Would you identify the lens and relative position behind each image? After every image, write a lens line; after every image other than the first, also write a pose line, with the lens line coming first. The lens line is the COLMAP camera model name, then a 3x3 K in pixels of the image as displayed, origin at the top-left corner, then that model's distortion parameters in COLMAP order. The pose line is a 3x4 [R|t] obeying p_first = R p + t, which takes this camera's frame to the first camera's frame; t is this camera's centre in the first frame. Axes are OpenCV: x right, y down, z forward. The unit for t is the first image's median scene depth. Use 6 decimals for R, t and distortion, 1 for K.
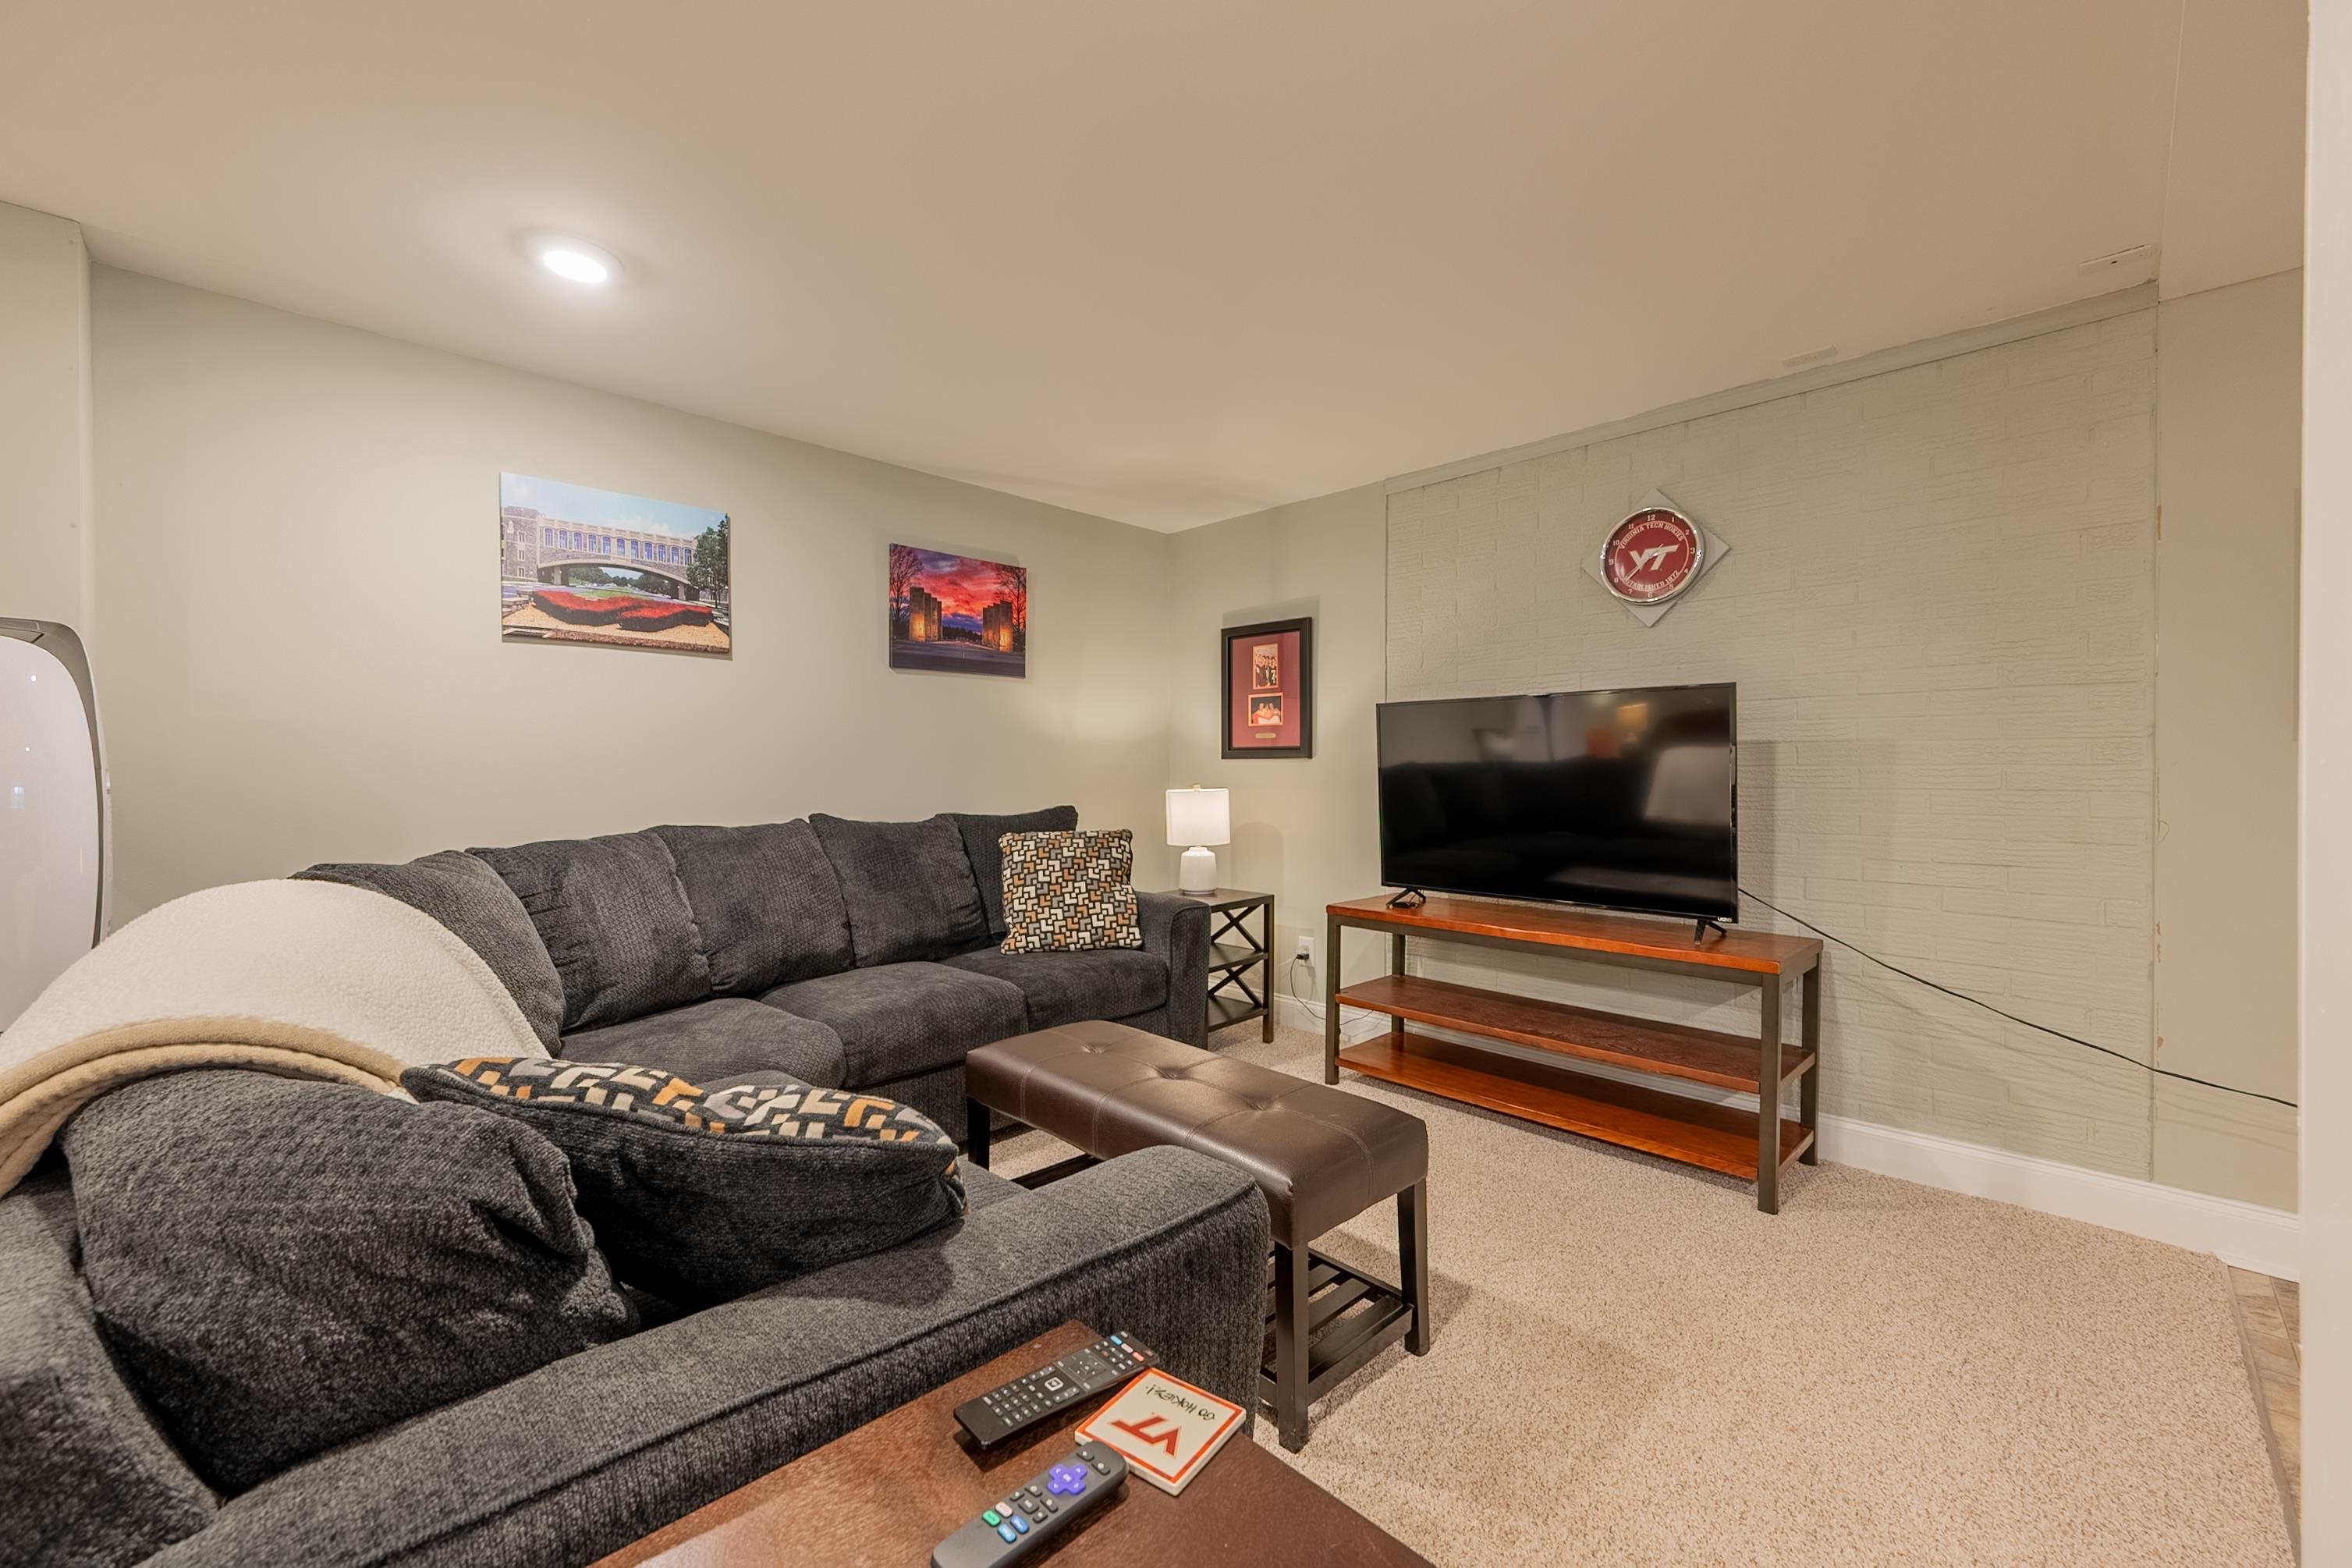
lens RADIAL K [[938.7, 0, 1177.3], [0, 938.7, 777.0], [0, 0, 1]] dist [0.000441, -0.000210]
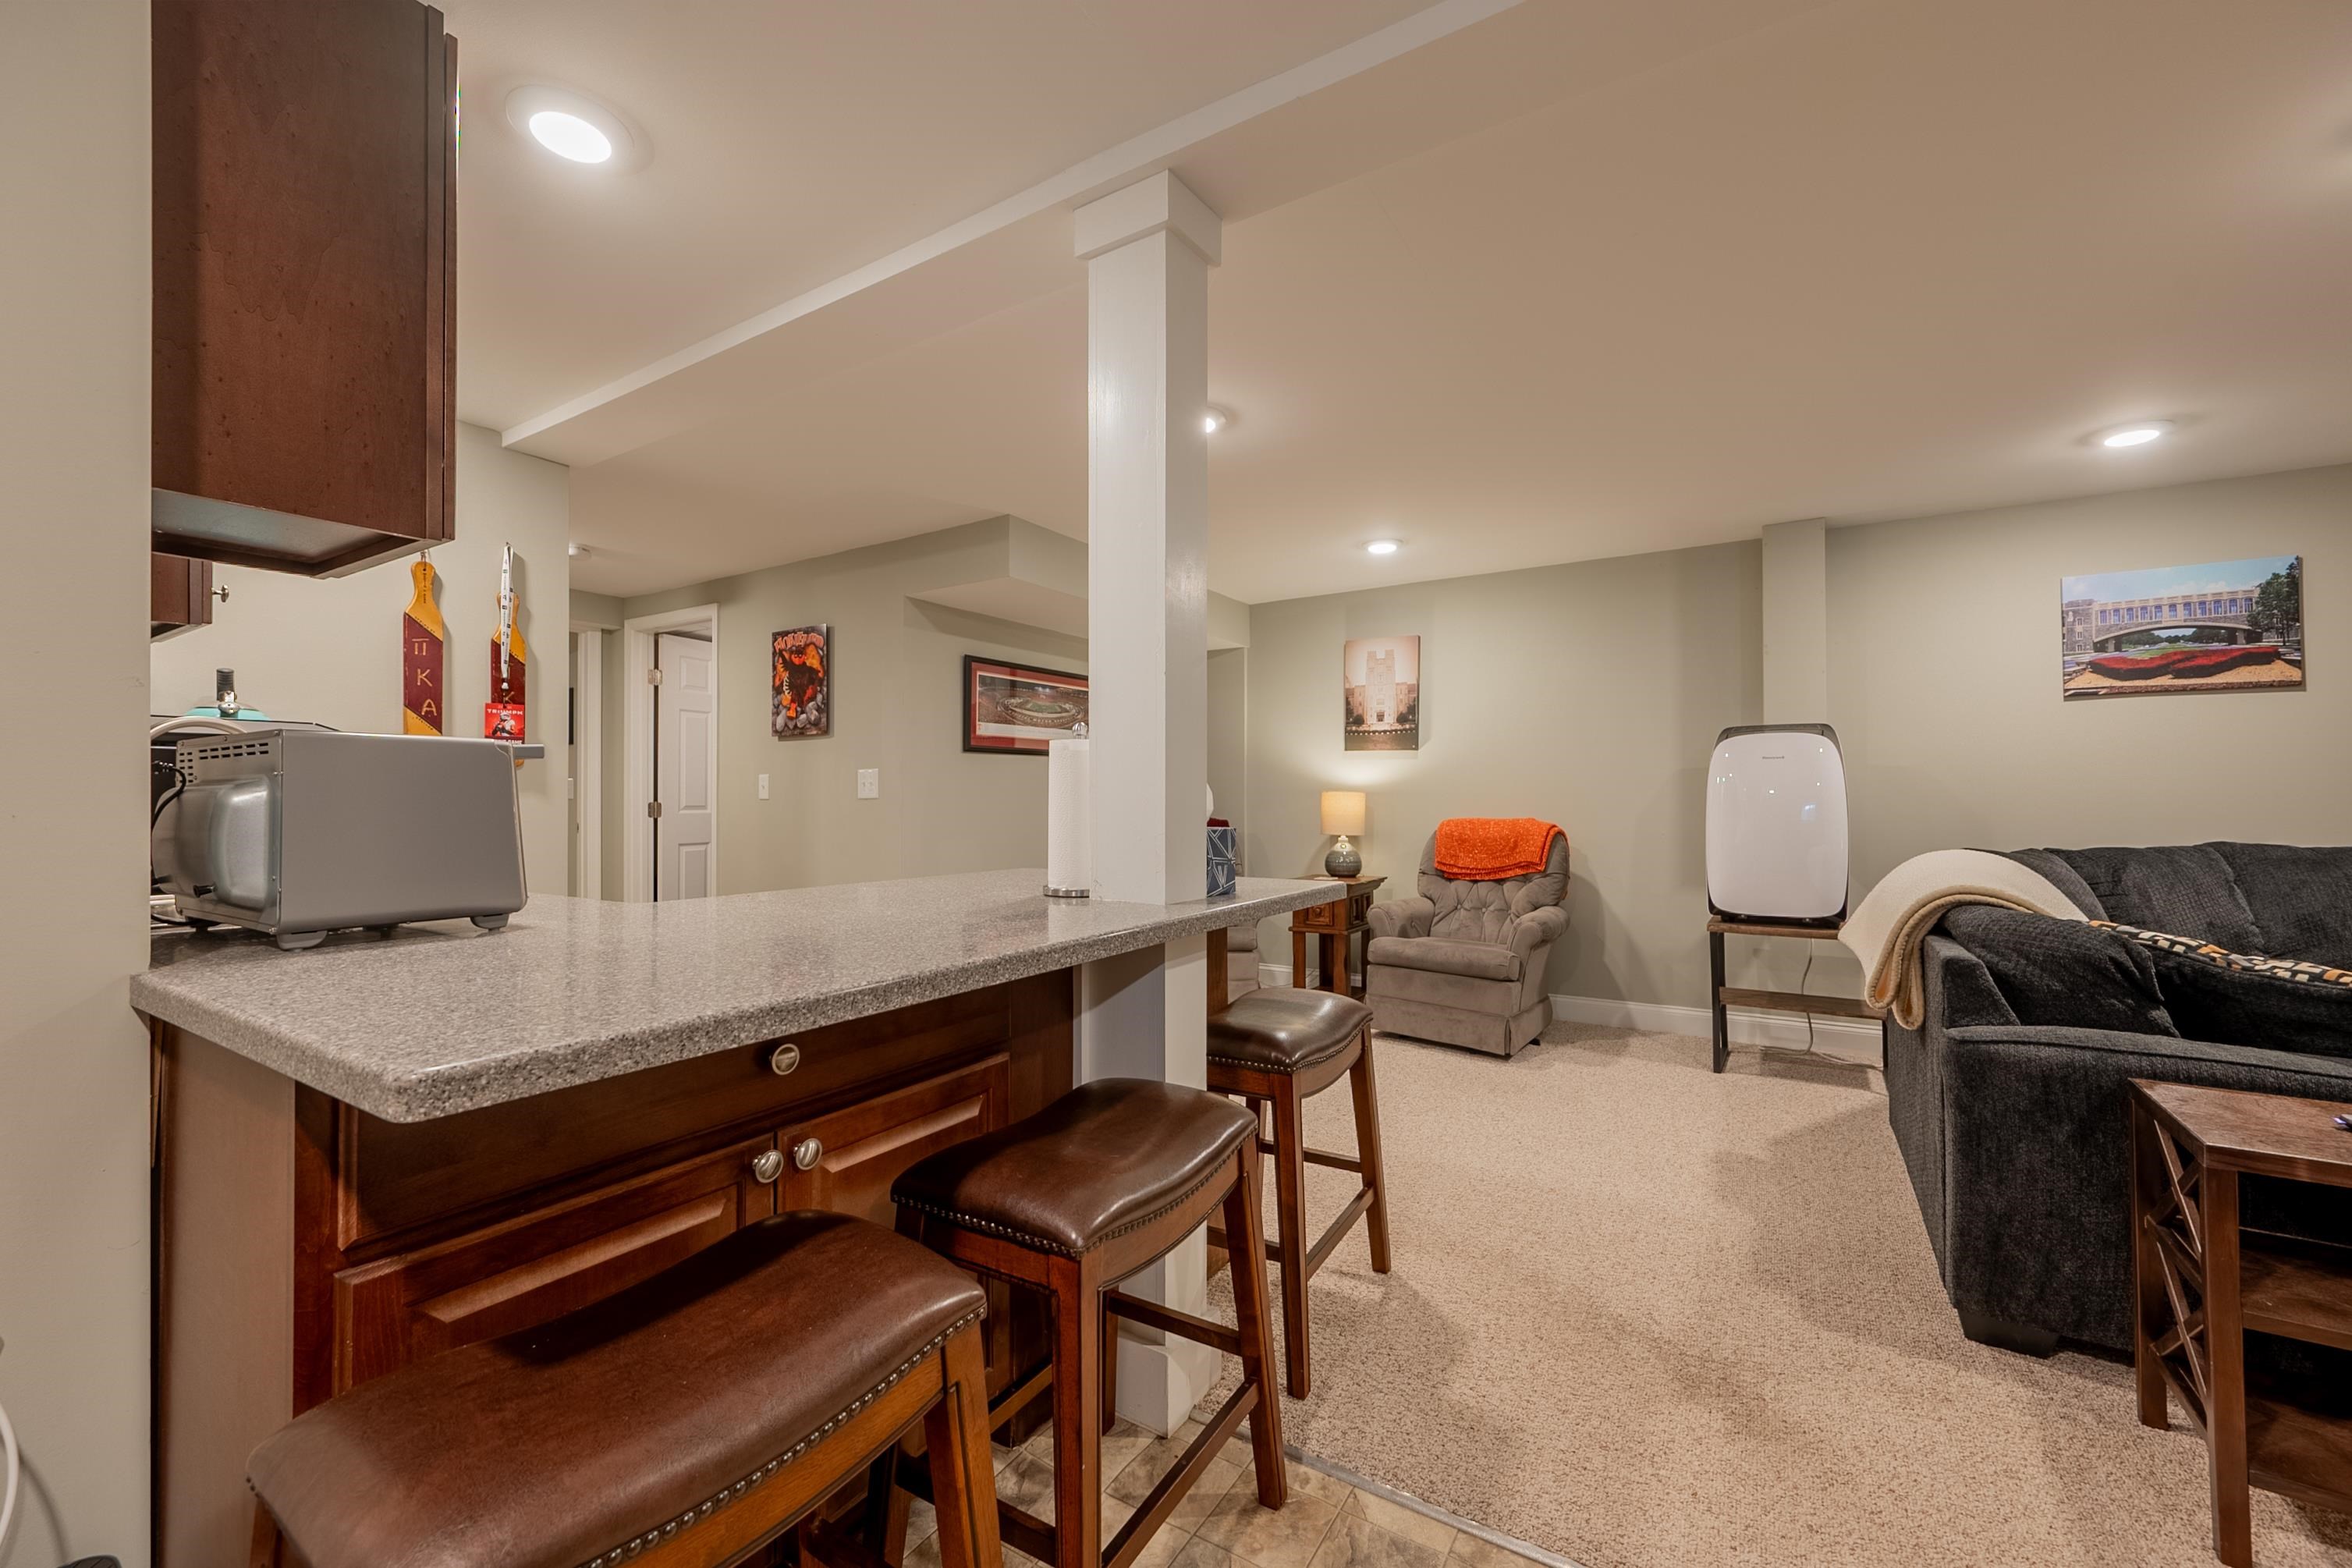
lens RADIAL K [[933.2, 0, 1180.5], [0, 933.2, 788.7], [0, 0, 1]] dist [0.002012, 0.000563]
pose [[0.219824, -0.009774, -0.975491, 0.285585], [-0.002965, 0.999939, -0.010687, 0.001271], [0.975535, 0.005241, 0.219782, -0.485999]]
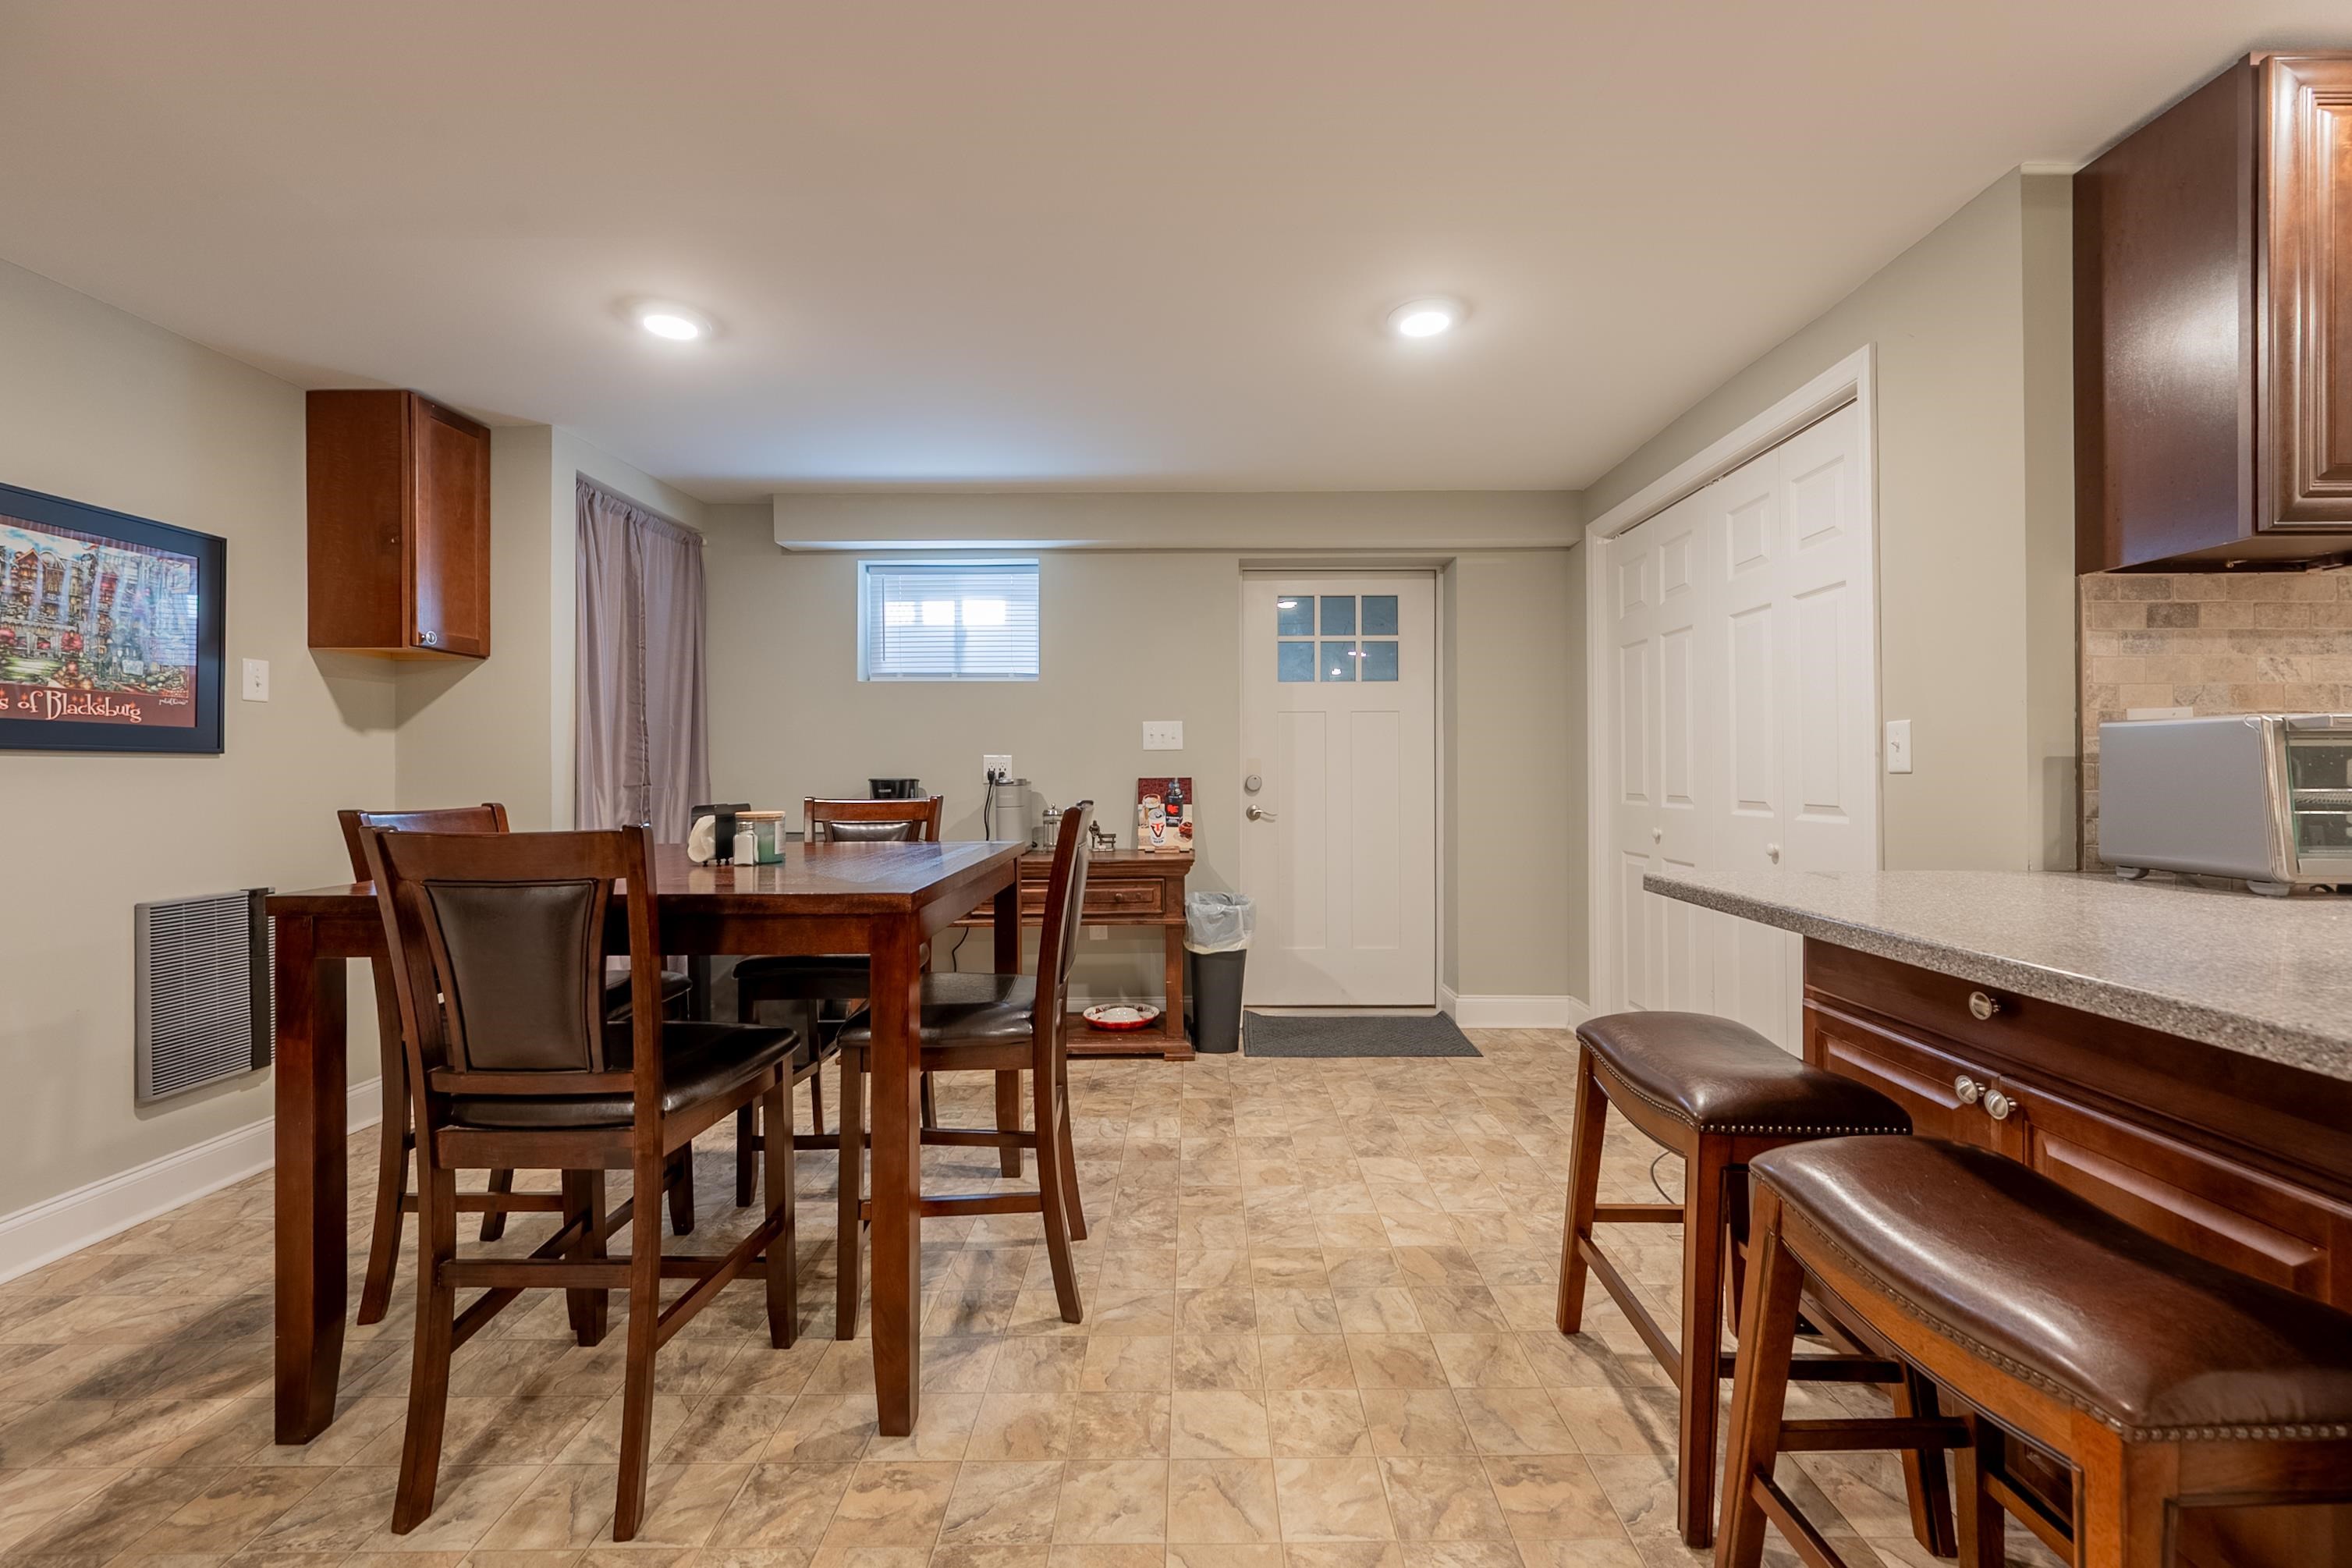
lens RADIAL K [[943.6, 0, 1195.4], [0, 943.6, 771.3], [0, 0, 1]] dist [0.001021, 0.000677]
pose [[-0.701728, 0.001235, 0.712444, -0.189949], [0.007345, 0.999958, 0.005501, -0.003845], [-0.712407, 0.009093, -0.701707, 0.009784]]
